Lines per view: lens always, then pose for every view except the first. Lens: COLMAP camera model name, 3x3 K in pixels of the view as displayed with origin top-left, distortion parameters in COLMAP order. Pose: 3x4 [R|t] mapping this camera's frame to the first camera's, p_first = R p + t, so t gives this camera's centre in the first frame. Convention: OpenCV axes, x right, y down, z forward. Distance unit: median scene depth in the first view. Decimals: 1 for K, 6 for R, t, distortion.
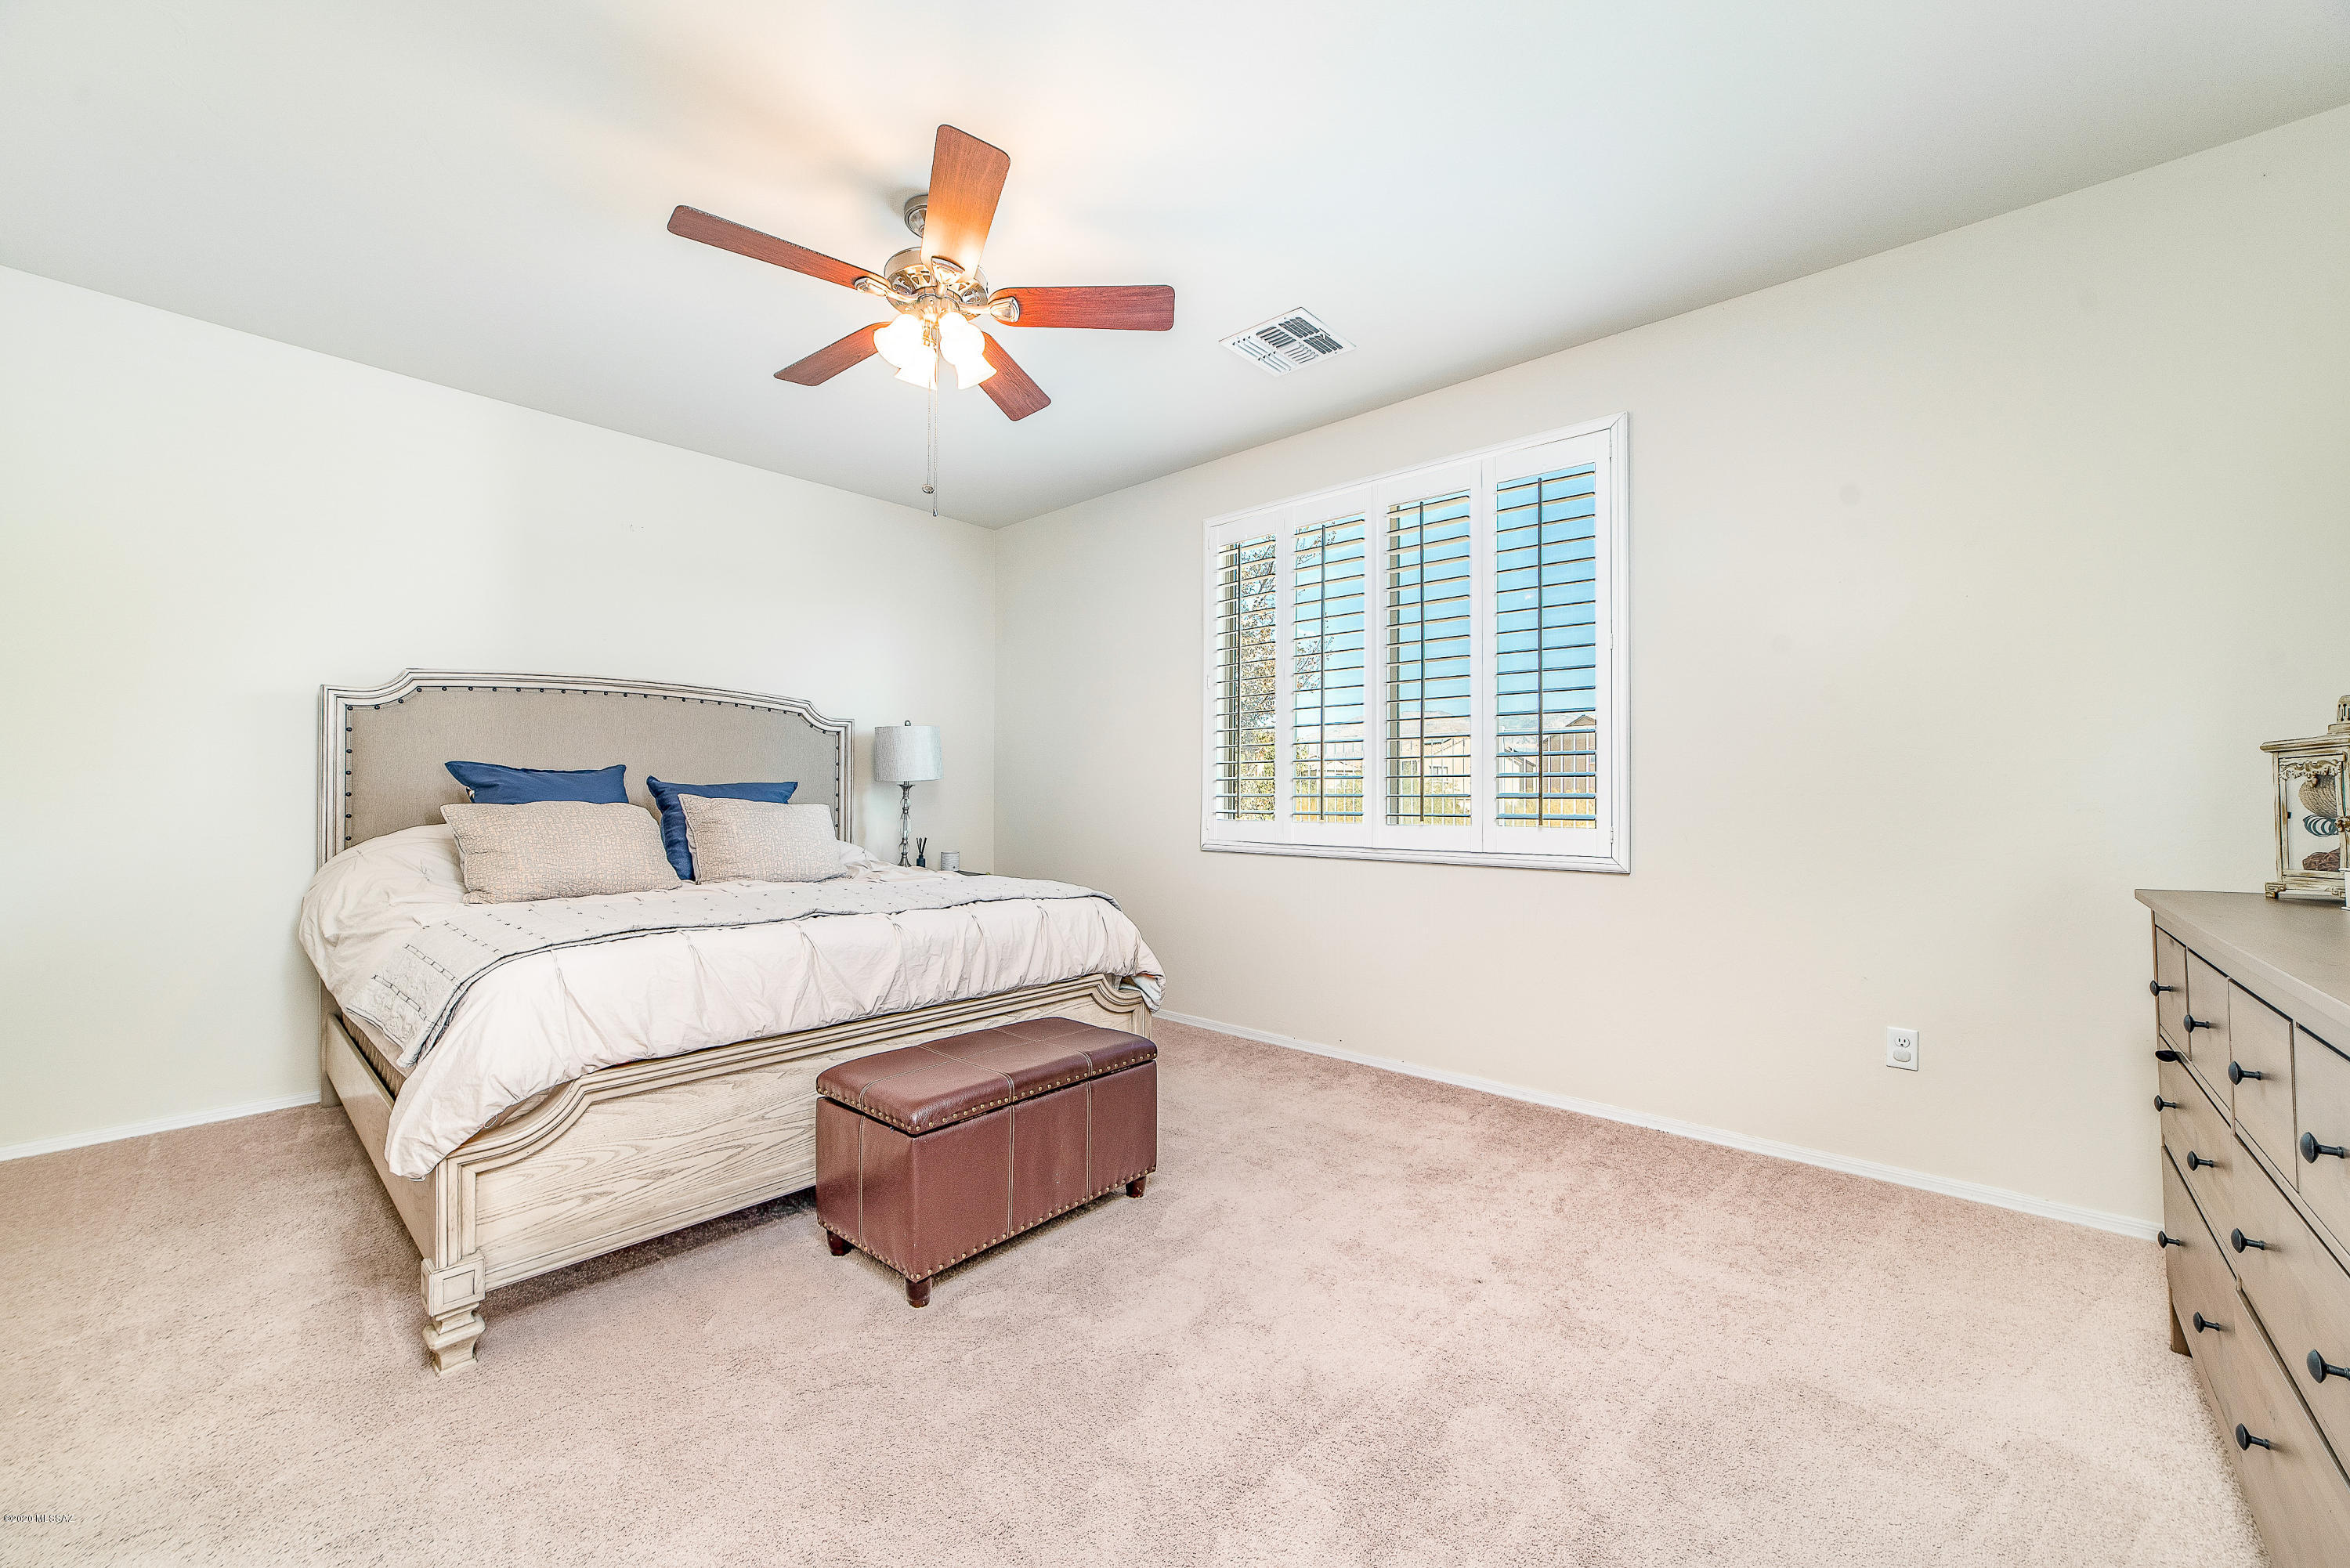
lens RADIAL K [[903.7, 0, 1170.5], [0, 903.7, 788.0], [0, 0, 1]] dist [-0.028307, 0.009147]
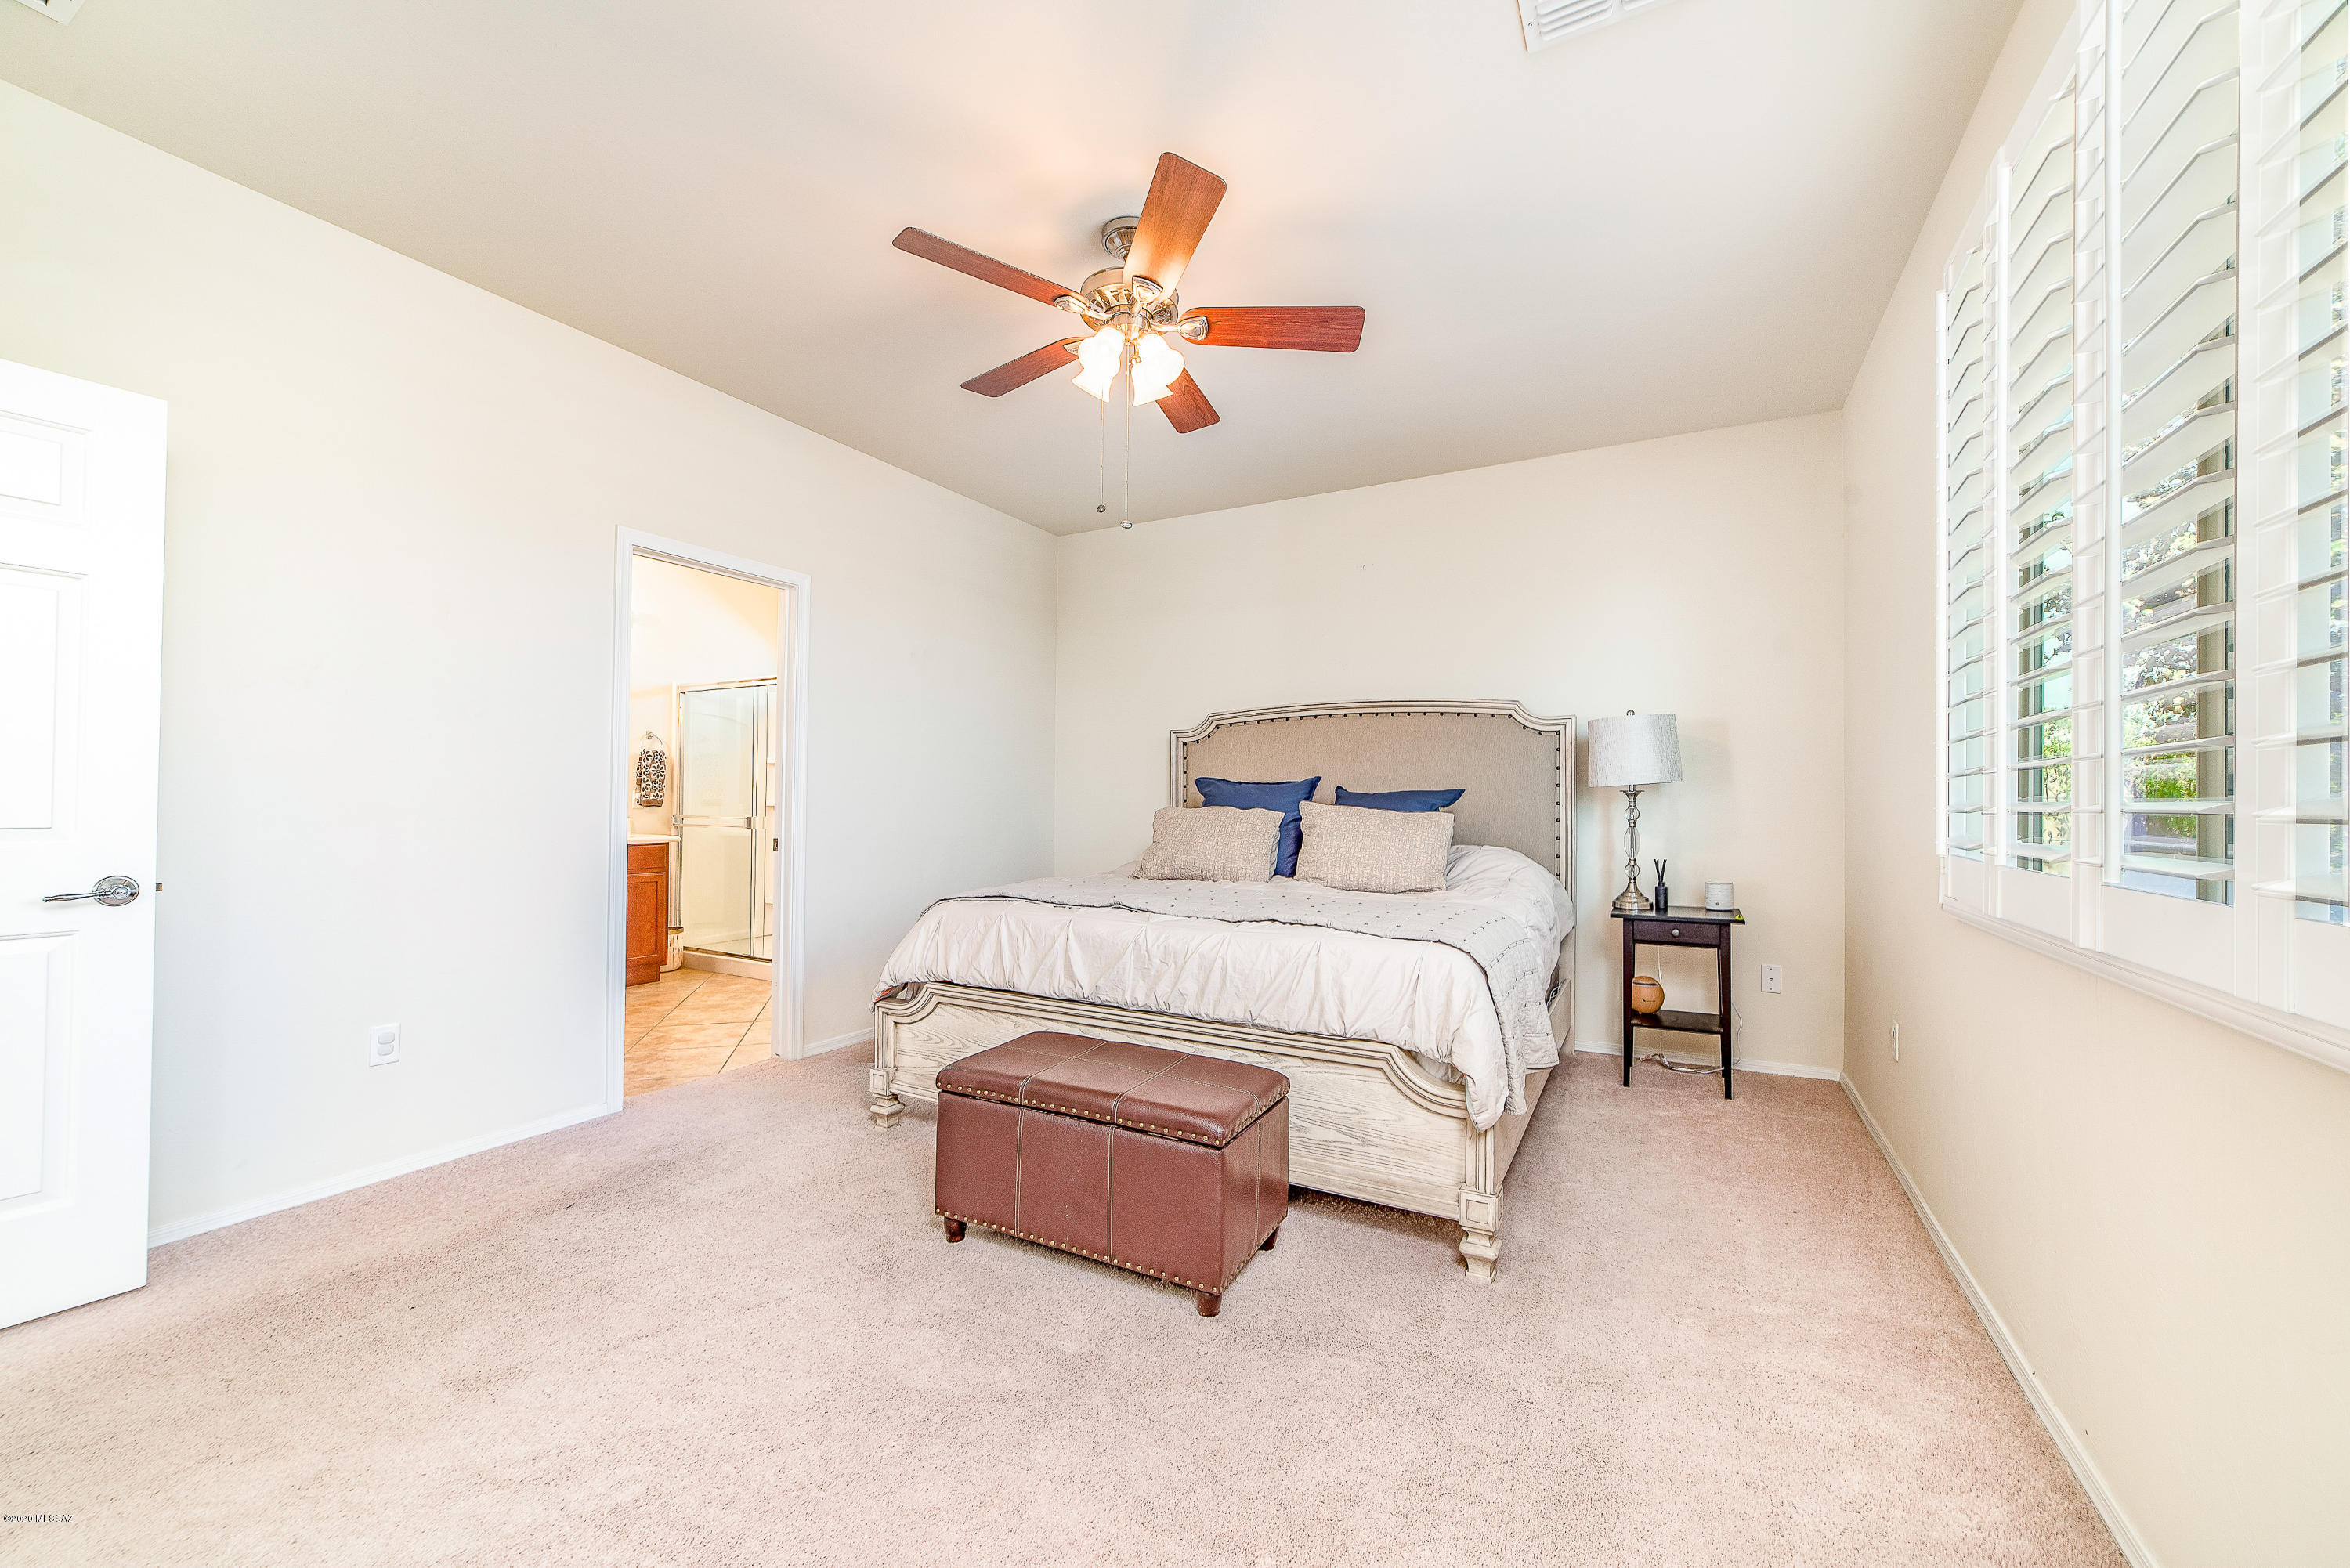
lens RADIAL K [[903.7, 0, 1170.5], [0, 903.7, 788.0], [0, 0, 1]] dist [-0.028307, 0.009147]
pose [[0.225772, -0.013037, -0.974093, 0.732550], [0.002485, 0.999915, -0.012807, 0.005899], [0.974177, 0.000471, 0.225786, 0.806306]]
